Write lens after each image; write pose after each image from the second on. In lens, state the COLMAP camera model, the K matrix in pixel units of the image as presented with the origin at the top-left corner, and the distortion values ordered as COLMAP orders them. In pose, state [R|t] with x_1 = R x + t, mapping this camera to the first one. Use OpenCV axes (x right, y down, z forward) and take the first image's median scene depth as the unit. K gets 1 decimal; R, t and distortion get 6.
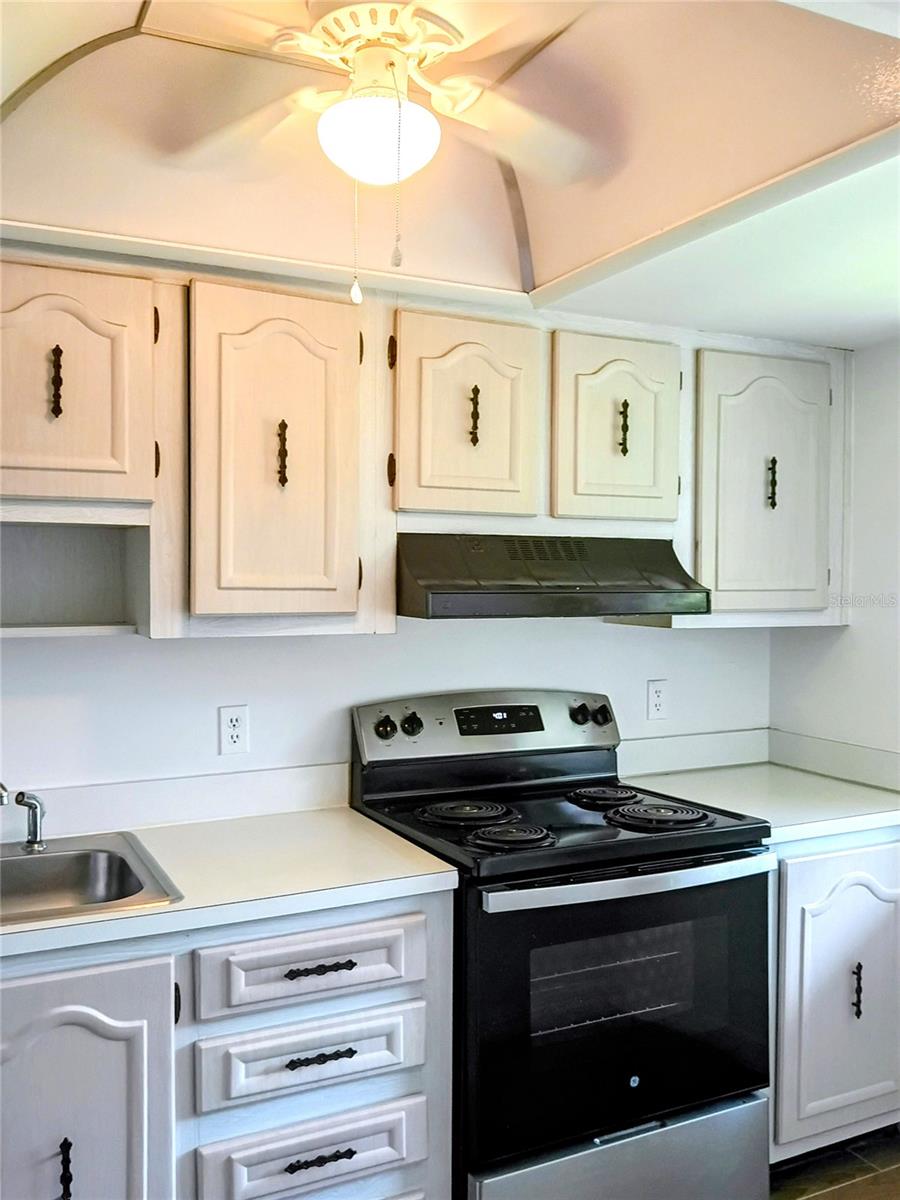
lens RADIAL K [[1069.0, 0, 450.0], [0, 1069.0, 600.0], [0, 0, 1]] dist [0.012762, -0.013722]
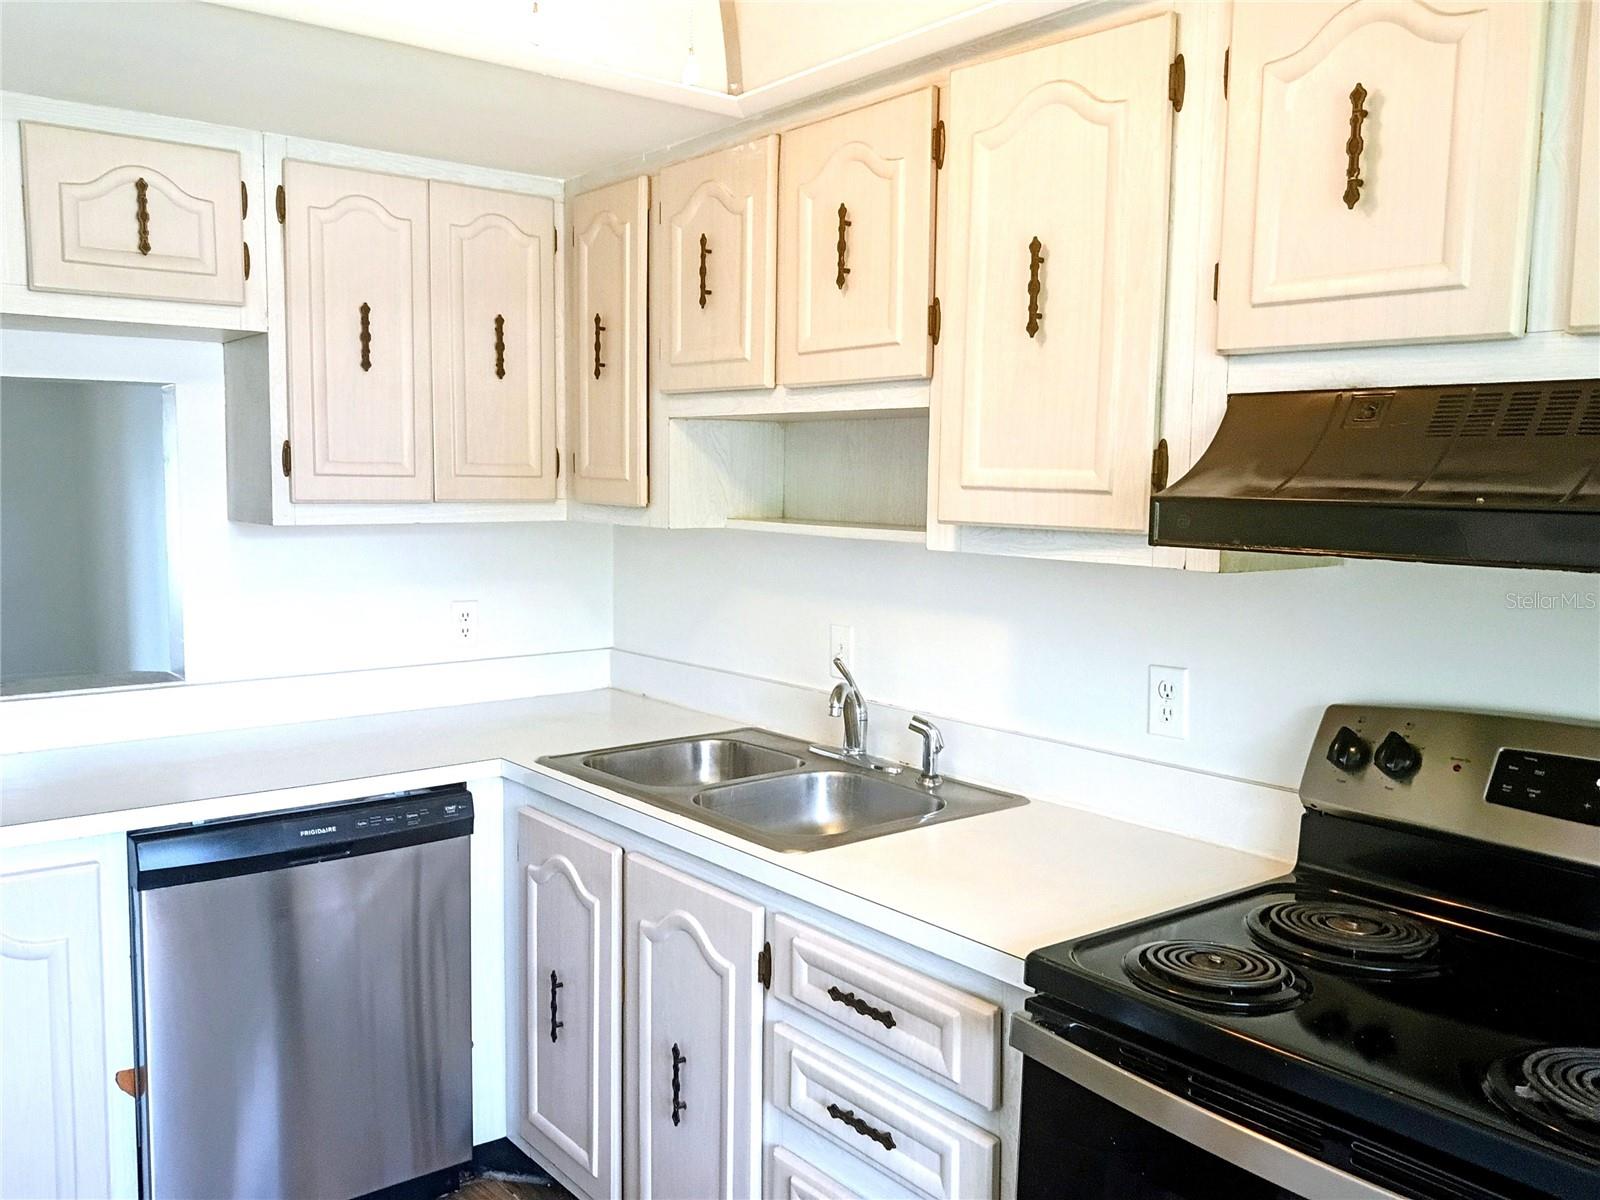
lens RADIAL K [[1349.6, 0, 800.0], [0, 1349.6, 618.7], [0, 0, 1]] dist [0.066168, -0.004644]
pose [[0.198133, 0.104044, -0.974638, 0.715614], [-0.035619, 0.994458, 0.098919, -0.009631], [0.979528, 0.015116, 0.200740, 0.731269]]
